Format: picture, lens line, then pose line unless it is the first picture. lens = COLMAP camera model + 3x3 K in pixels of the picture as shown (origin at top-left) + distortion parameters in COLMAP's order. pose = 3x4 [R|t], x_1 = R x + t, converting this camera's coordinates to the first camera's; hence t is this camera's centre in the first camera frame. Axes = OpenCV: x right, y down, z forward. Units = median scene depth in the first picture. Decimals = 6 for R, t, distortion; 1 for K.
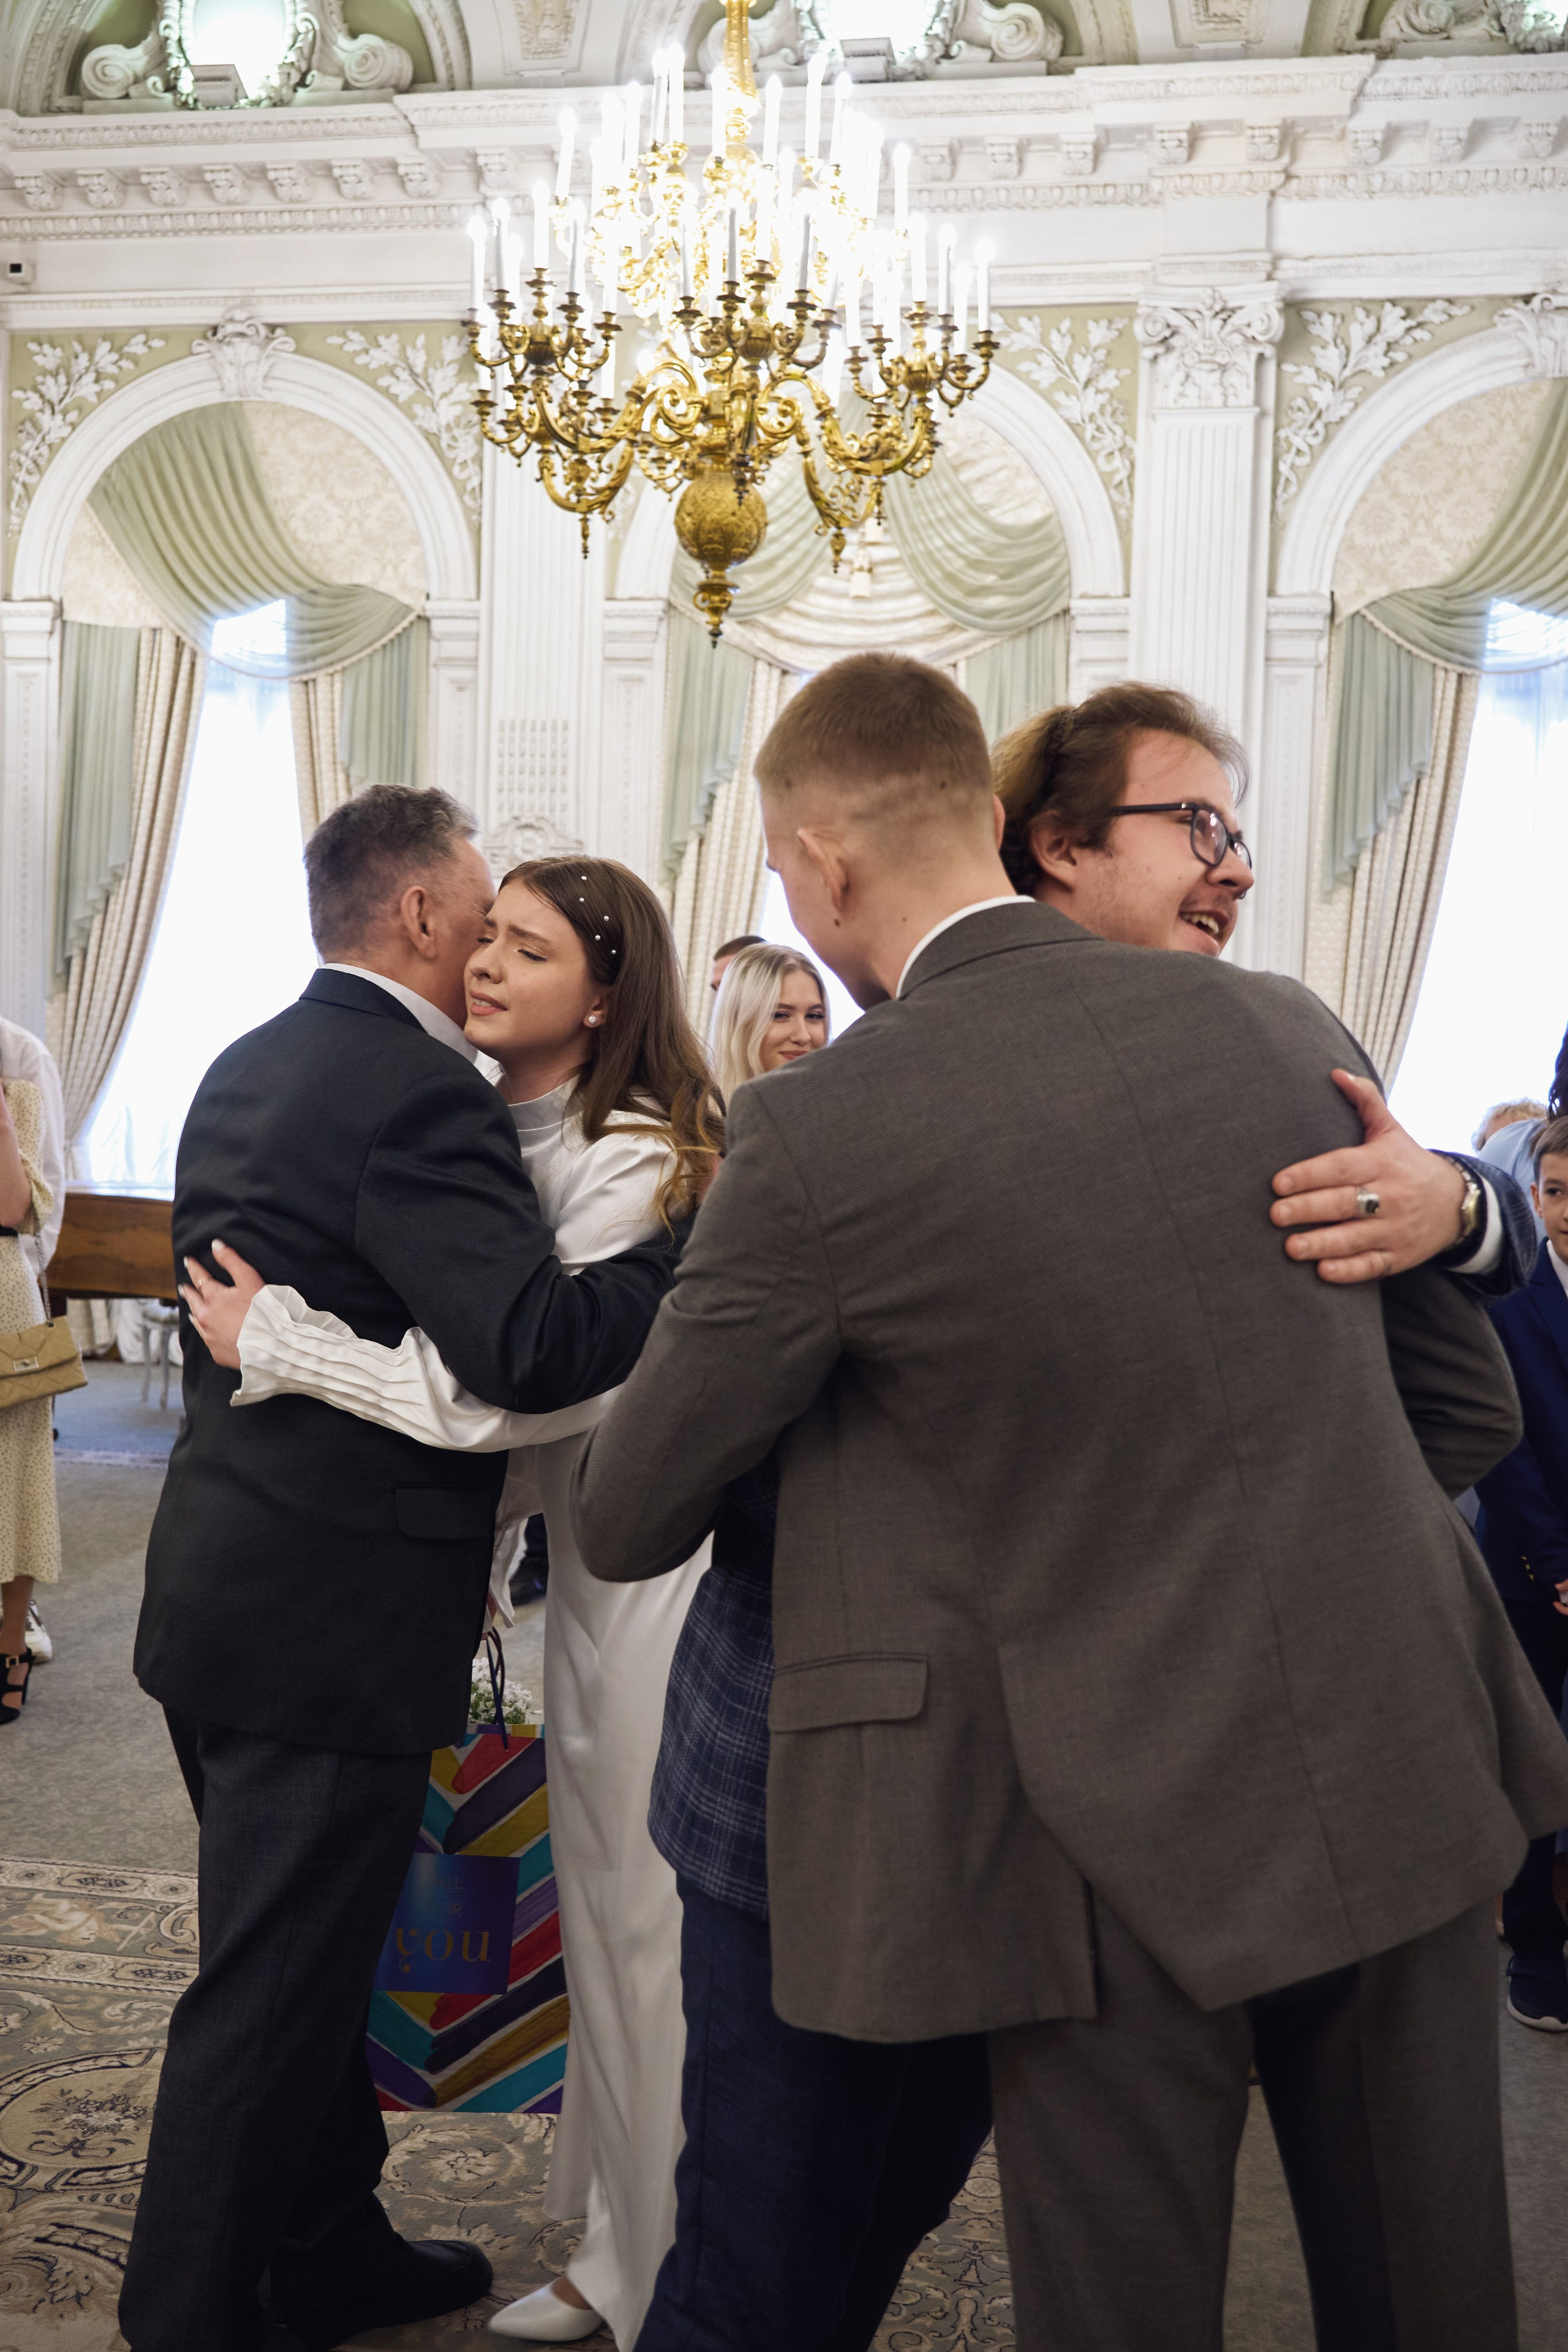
lens RADIAL K [[2198.7, 0, 810.5], [0, 2198.7, 1156.0], [0, 0, 1]] dist [0.015241, 0.000000]
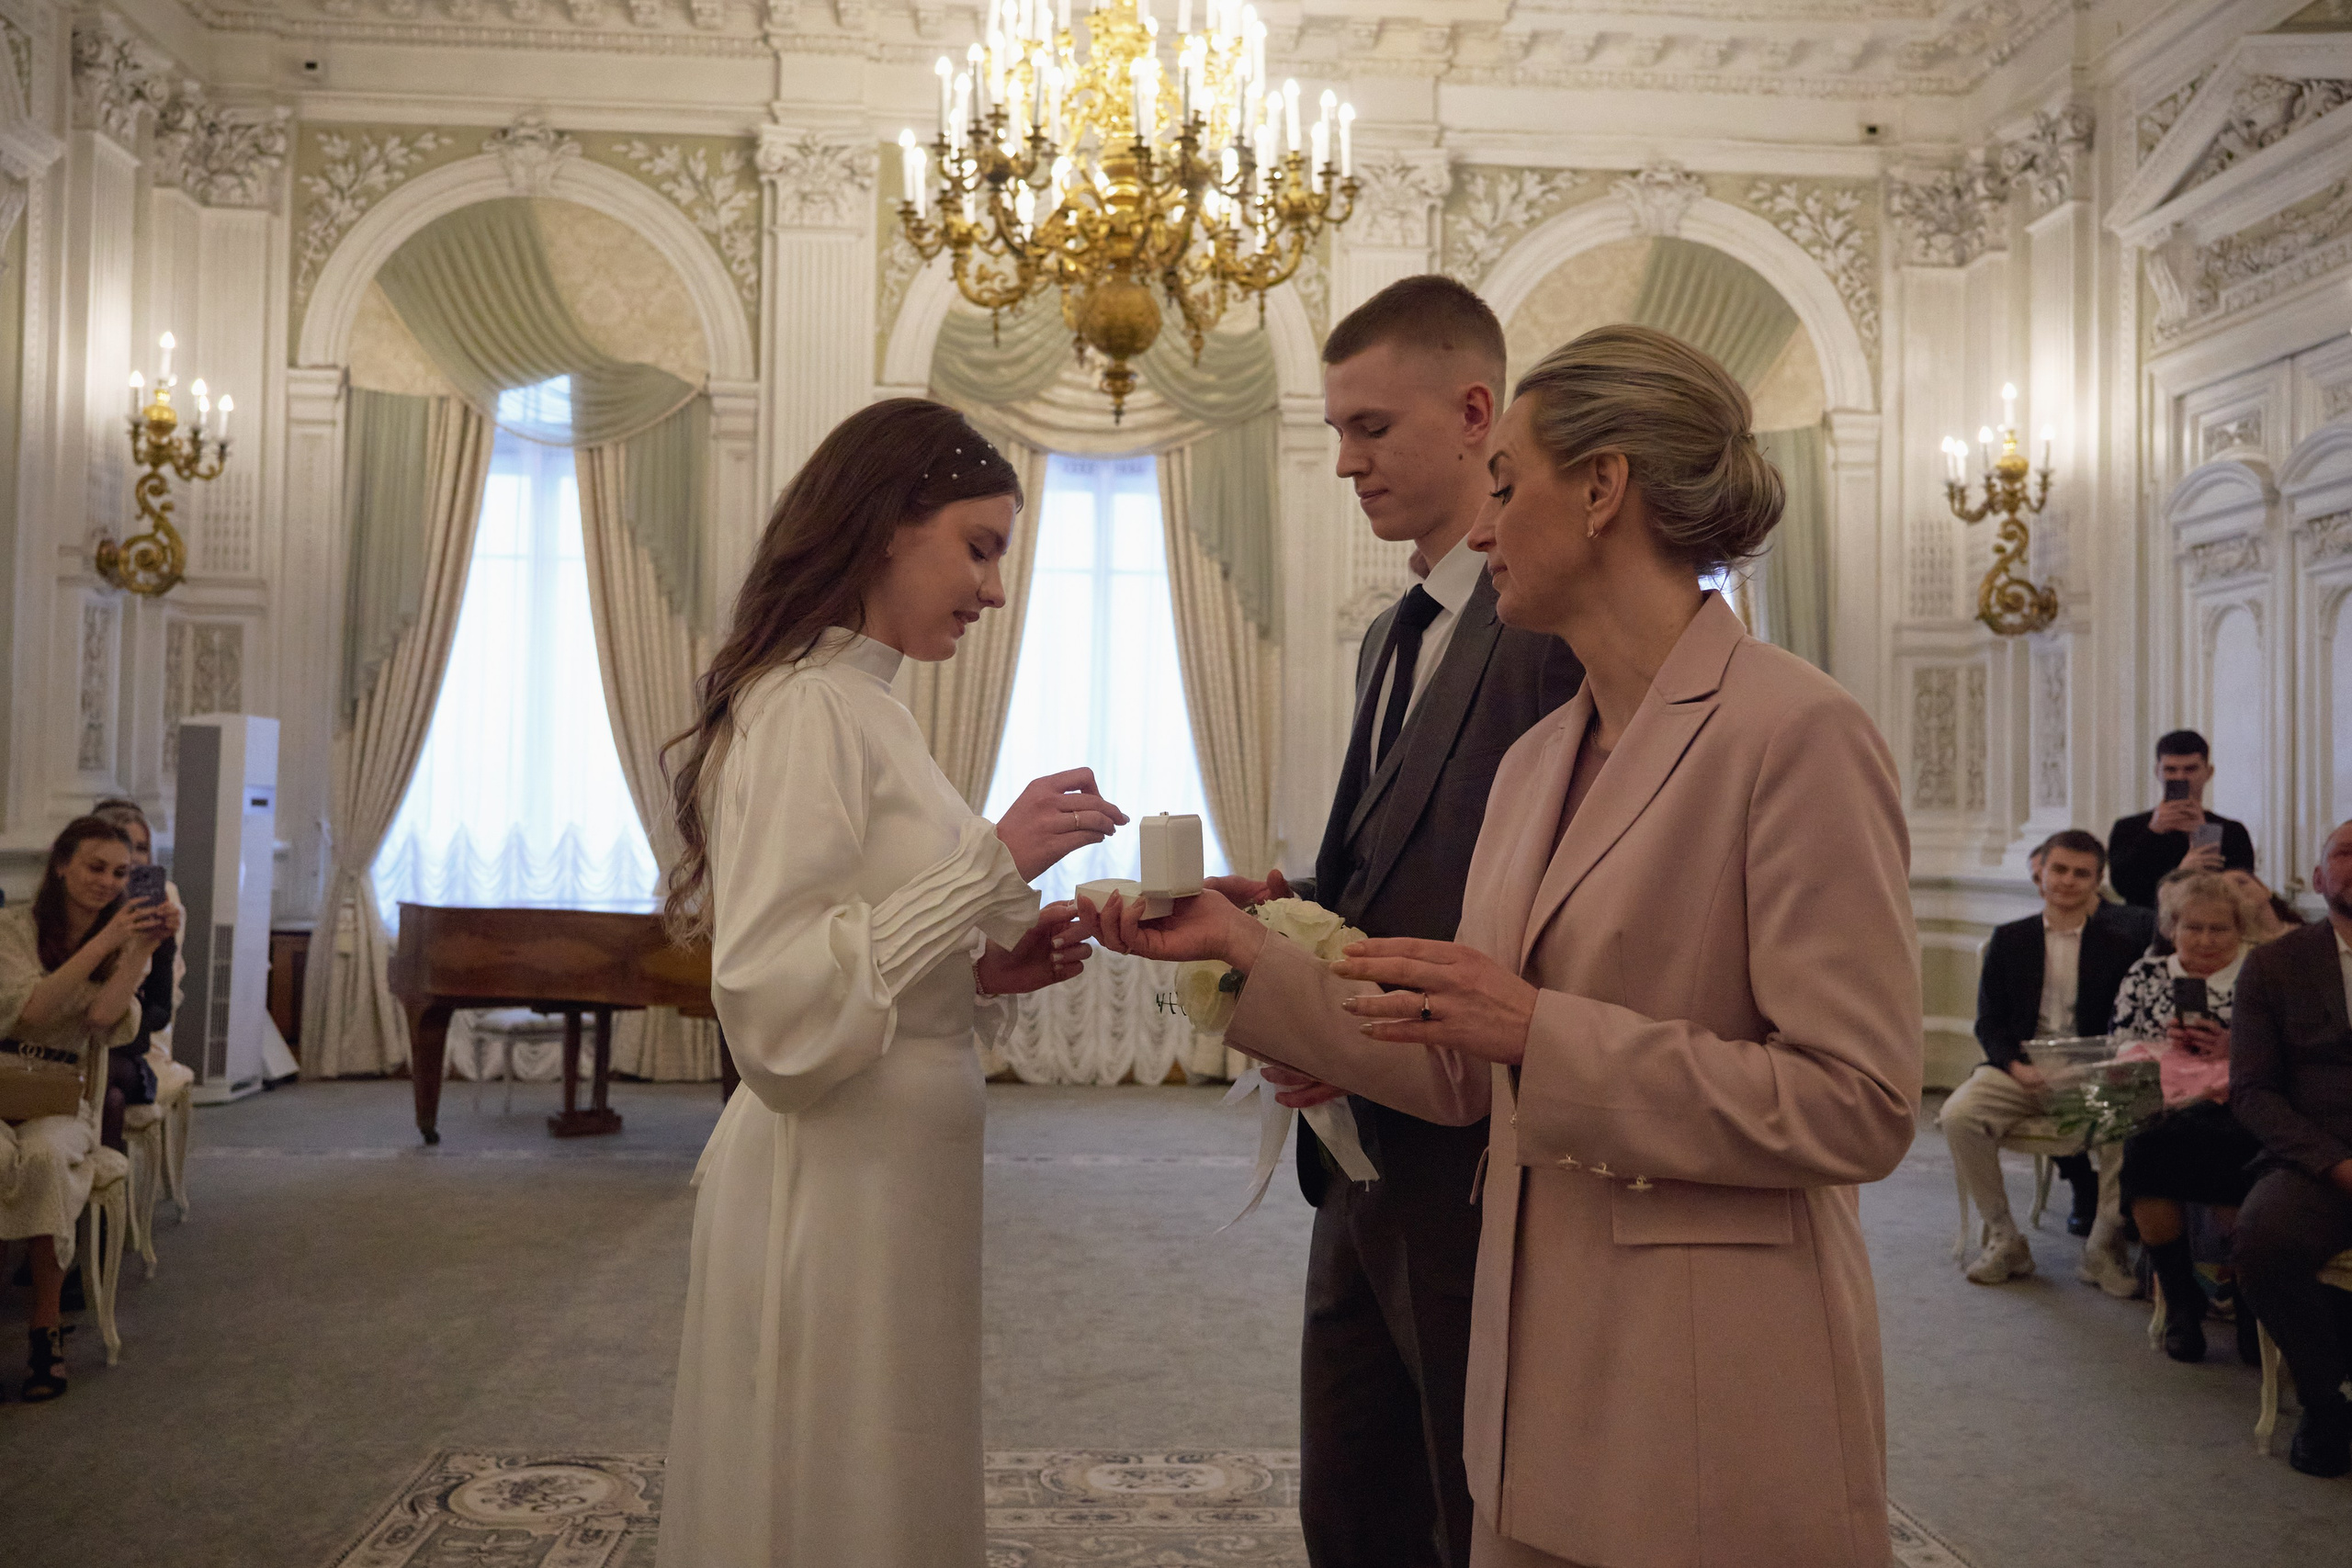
lens RADIAL K [[2012.3, 0, 1172.1], [0, 2012.3, 767.3], [0, 0, 1]] dist [0.019295, -0.030151]
pose [[0.975338, -0.008078, 0.220570, -0.176324], [0.023387, 0.997487, -0.066882, 0.017921], [-0.219476, 0.070391, 0.973075, -0.032746]]
